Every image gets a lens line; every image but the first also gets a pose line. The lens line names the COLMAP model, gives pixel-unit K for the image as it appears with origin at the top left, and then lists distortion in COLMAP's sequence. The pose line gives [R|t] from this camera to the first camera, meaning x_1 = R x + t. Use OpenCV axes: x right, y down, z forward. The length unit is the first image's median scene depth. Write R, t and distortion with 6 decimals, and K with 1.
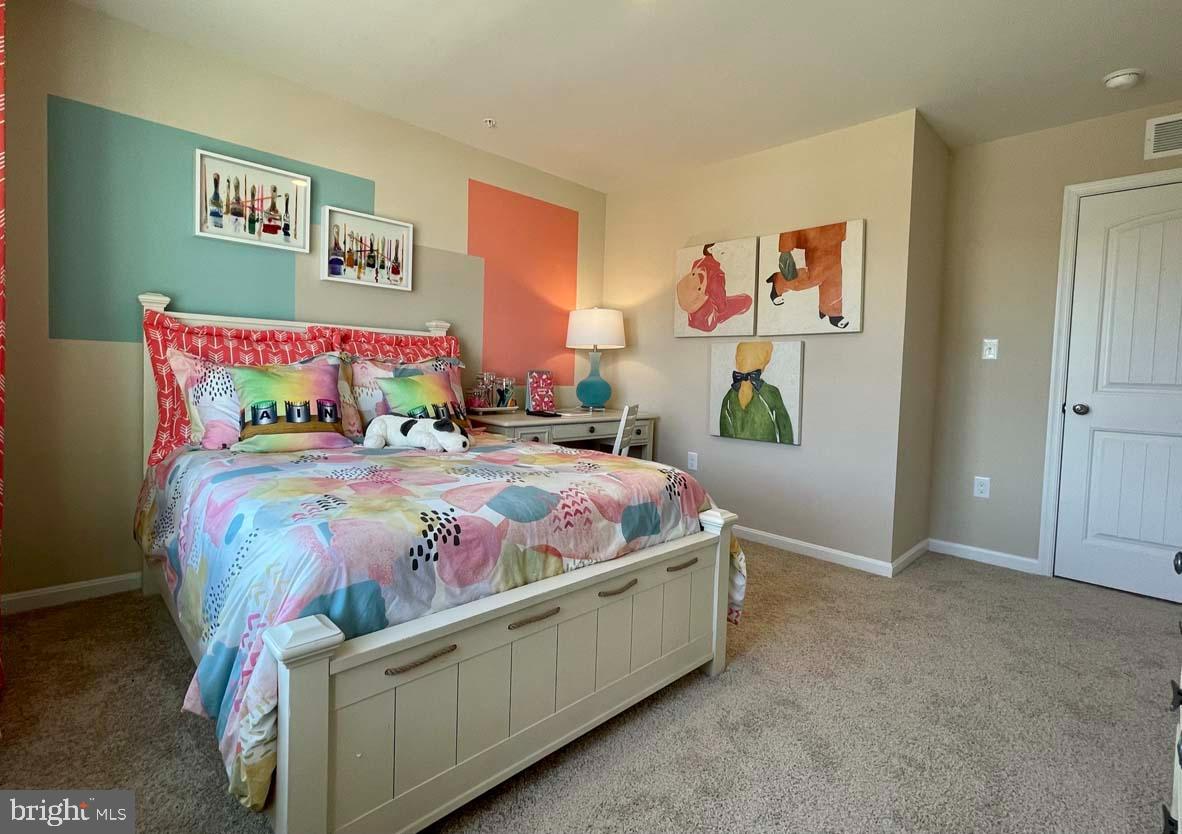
lens RADIAL K [[557.8, 0, 589.6], [0, 557.8, 394.7], [0, 0, 1]] dist [-0.001602, -0.000427]
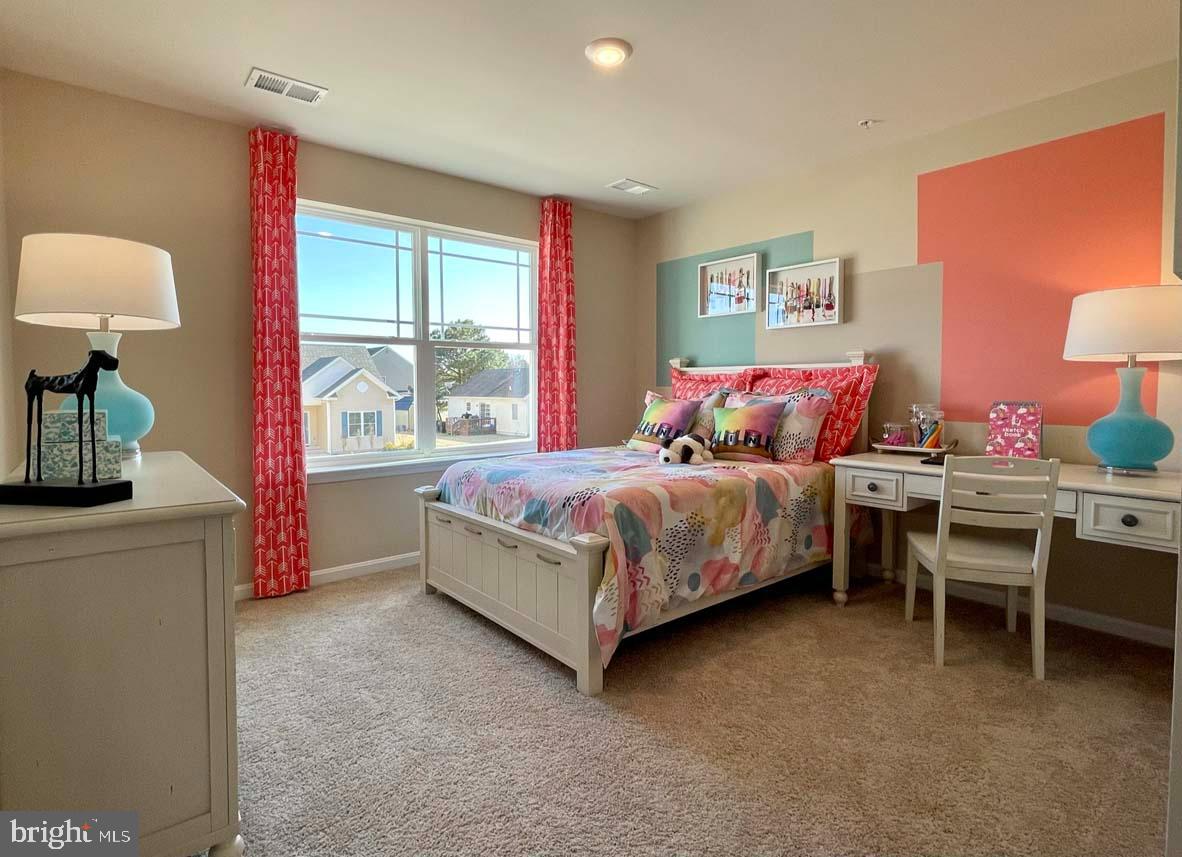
lens RADIAL K [[607.5, 0, 590.0], [0, 607.5, 404.8], [0, 0, 1]] dist [0.000392, 0.000090]
pose [[-0.080477, 0.000794, -0.996756, 0.850249], [-0.043779, 0.999032, 0.004331, -0.024941], [0.995795, 0.043986, -0.080365, 0.676698]]
